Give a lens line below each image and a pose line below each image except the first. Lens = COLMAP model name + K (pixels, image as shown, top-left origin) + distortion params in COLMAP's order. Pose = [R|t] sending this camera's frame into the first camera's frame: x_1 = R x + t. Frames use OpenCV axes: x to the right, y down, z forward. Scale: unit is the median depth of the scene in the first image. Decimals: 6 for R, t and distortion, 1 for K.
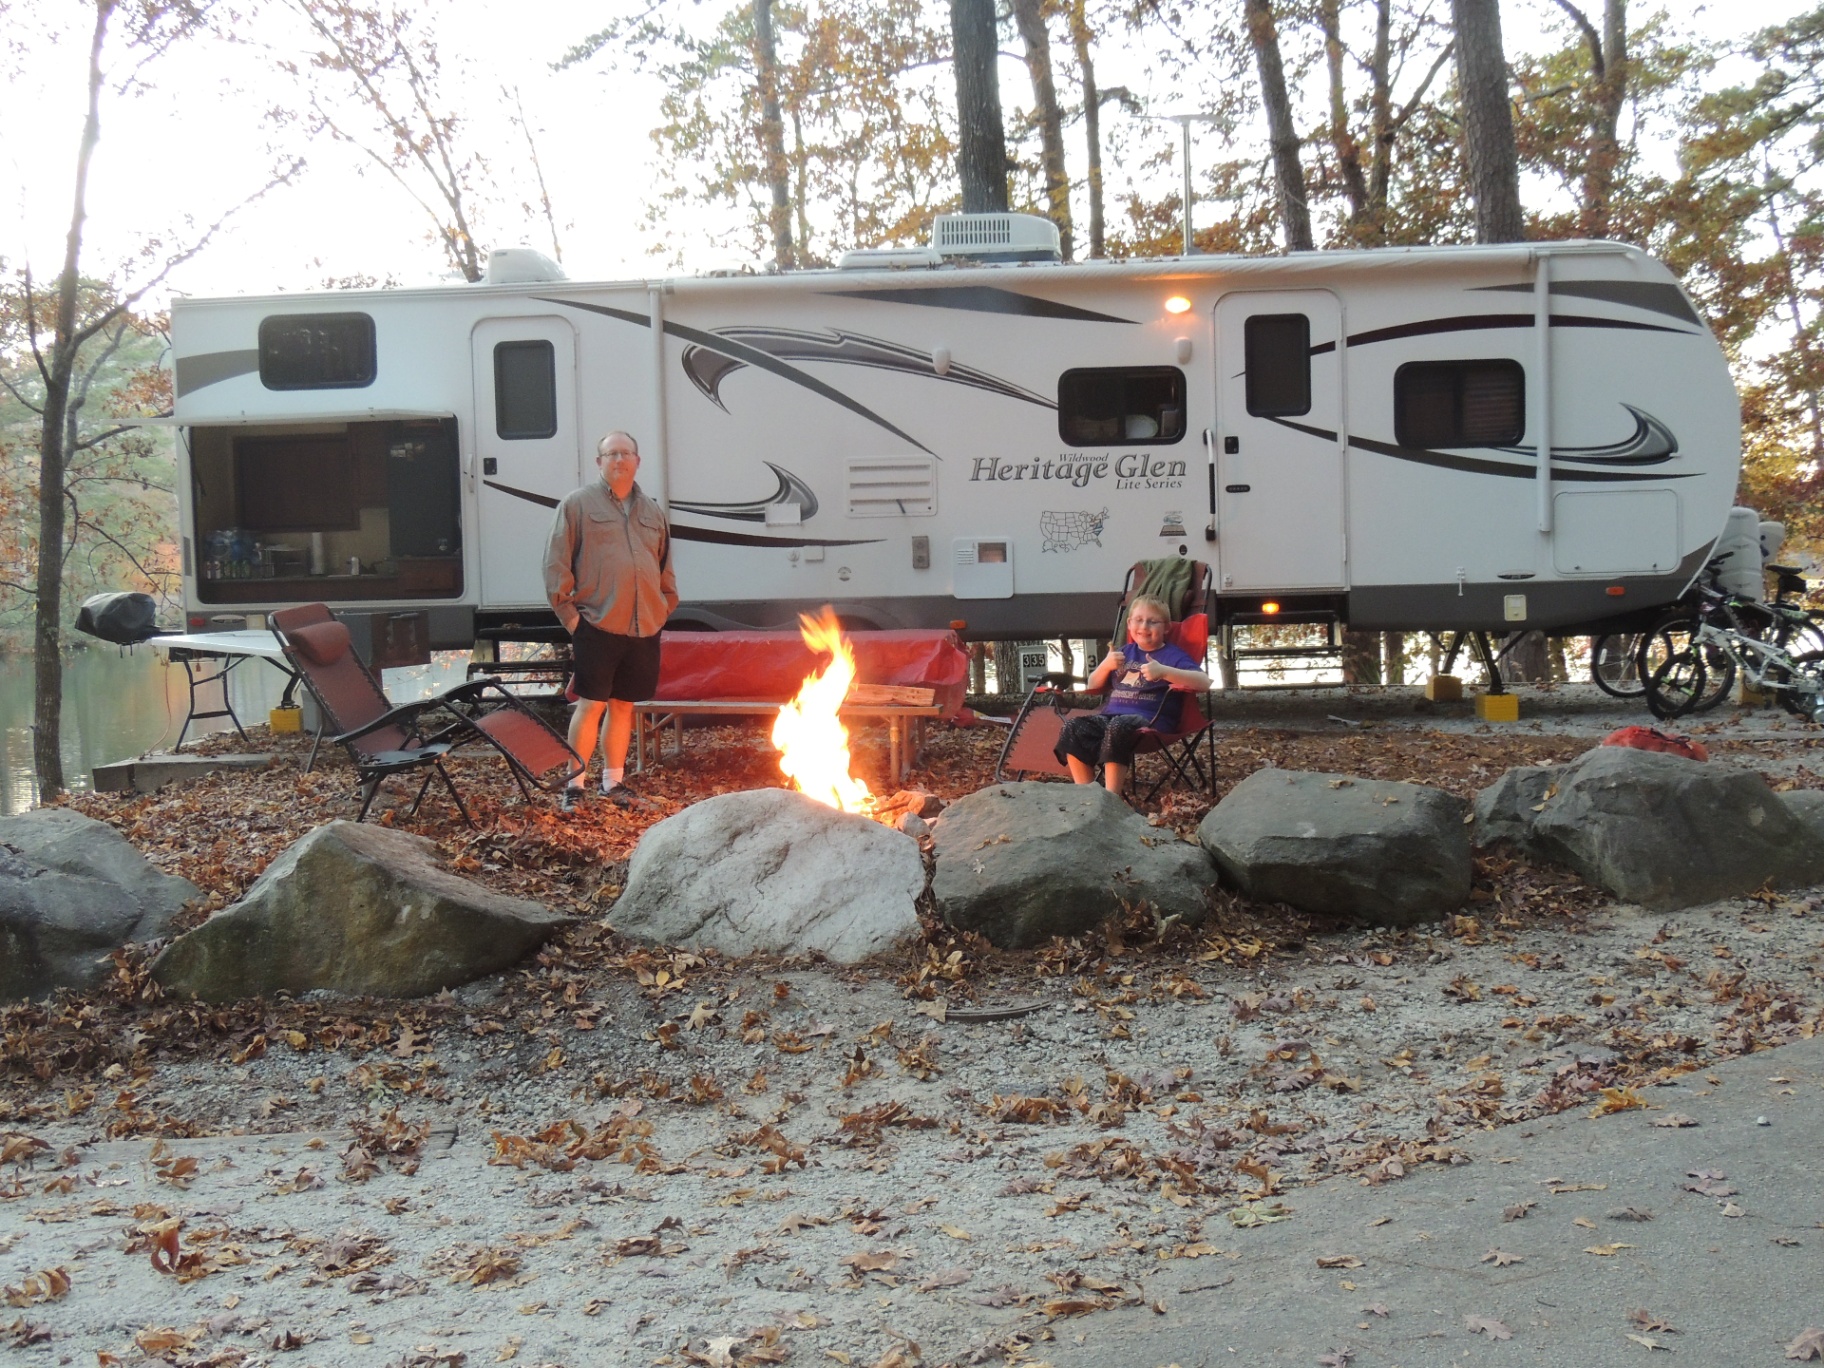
lens RADIAL K [[2070.5, 0, 912.0], [0, 2070.5, 684.0], [0, 0, 1]] dist [-0.040756, -0.006814]
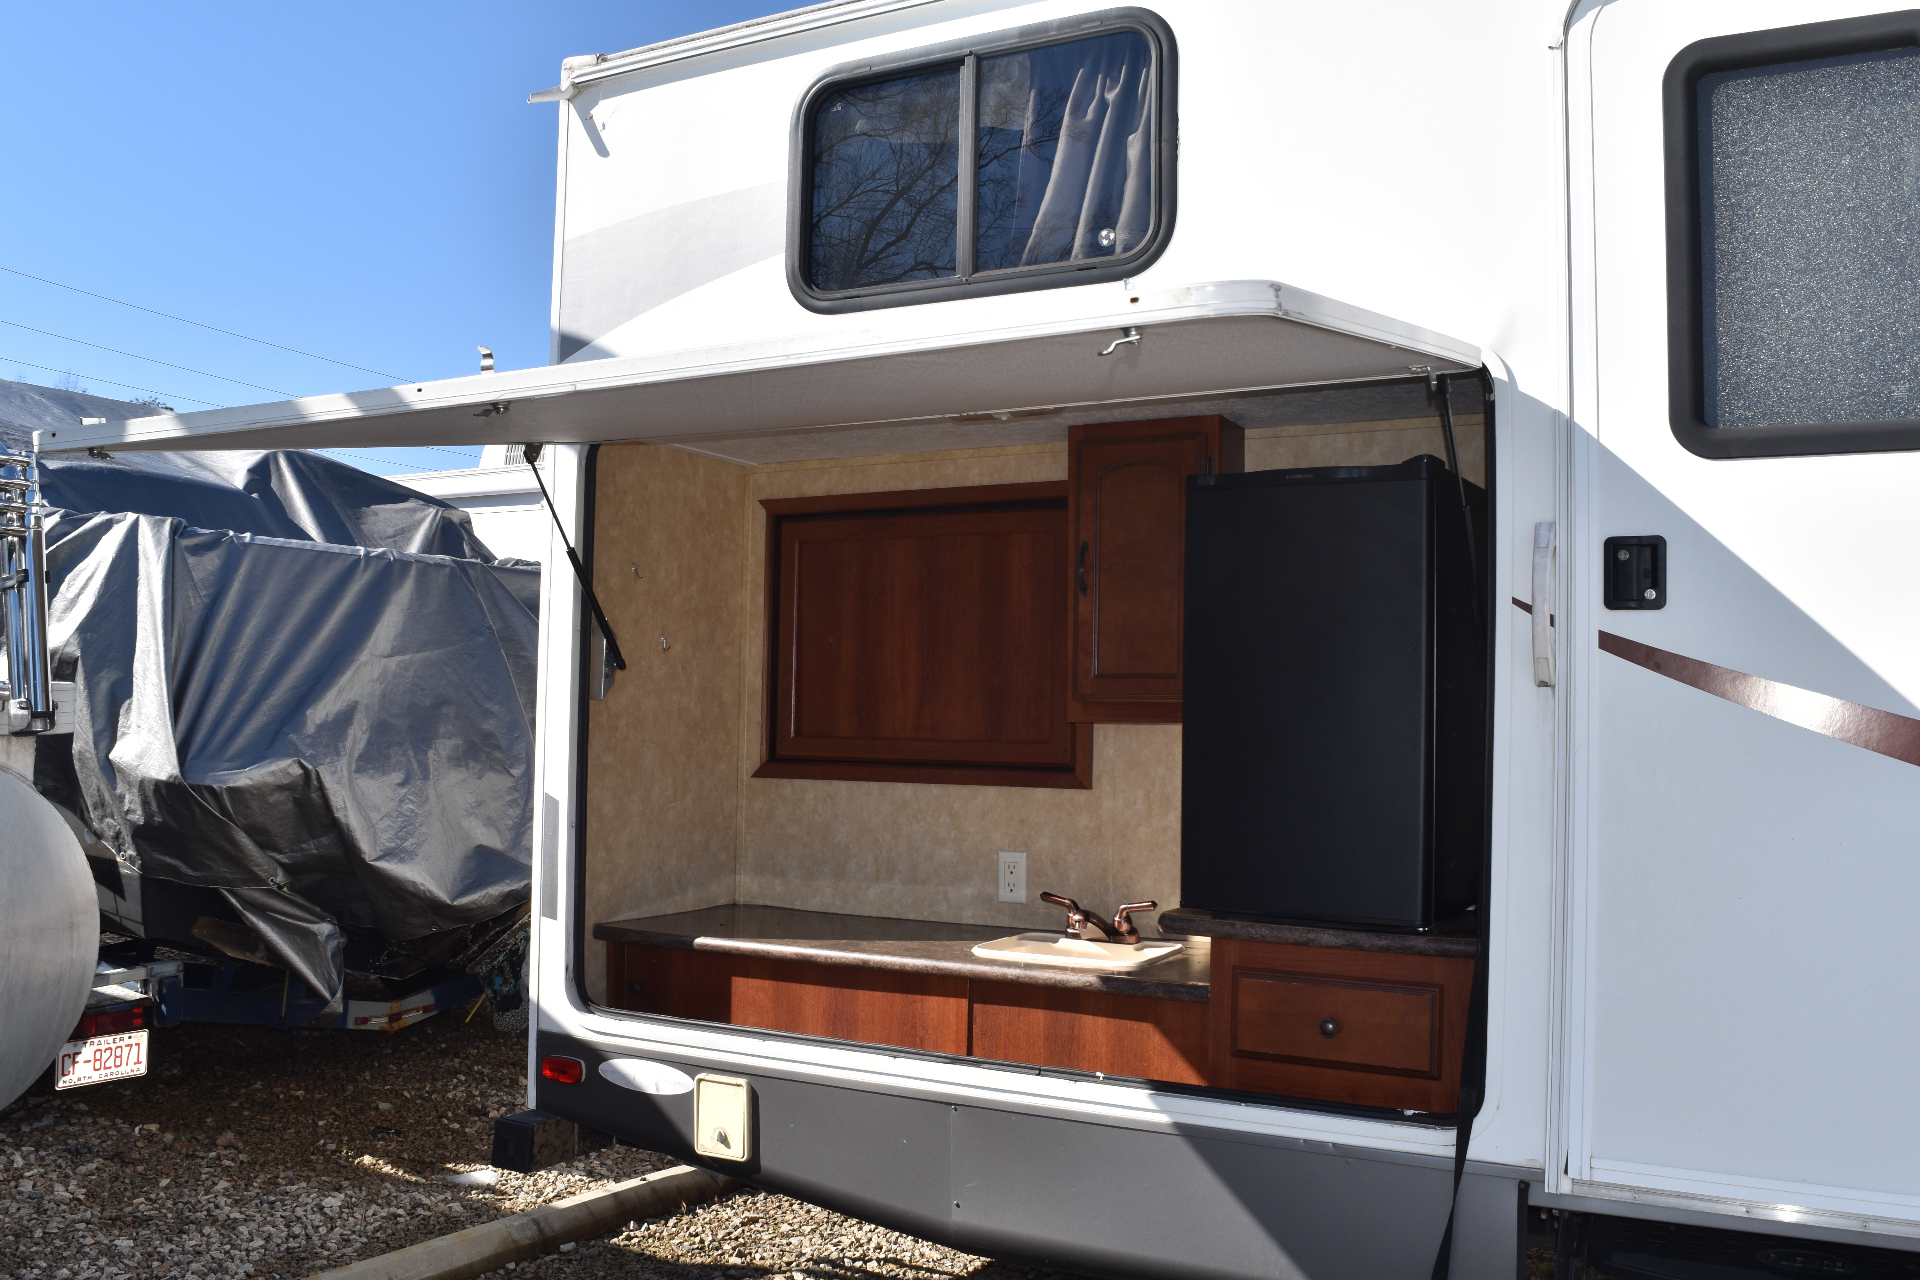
lens RADIAL K [[1518.9, 0, 960.0], [0, 1518.9, 640.0], [0, 0, 1]] dist [-0.105078, 0.001274]
pose [[0.930210, 0.019318, -0.366519, -0.211672], [-0.062237, 0.992454, -0.105645, -0.075607], [0.361712, 0.121083, 0.924393, 0.816574]]
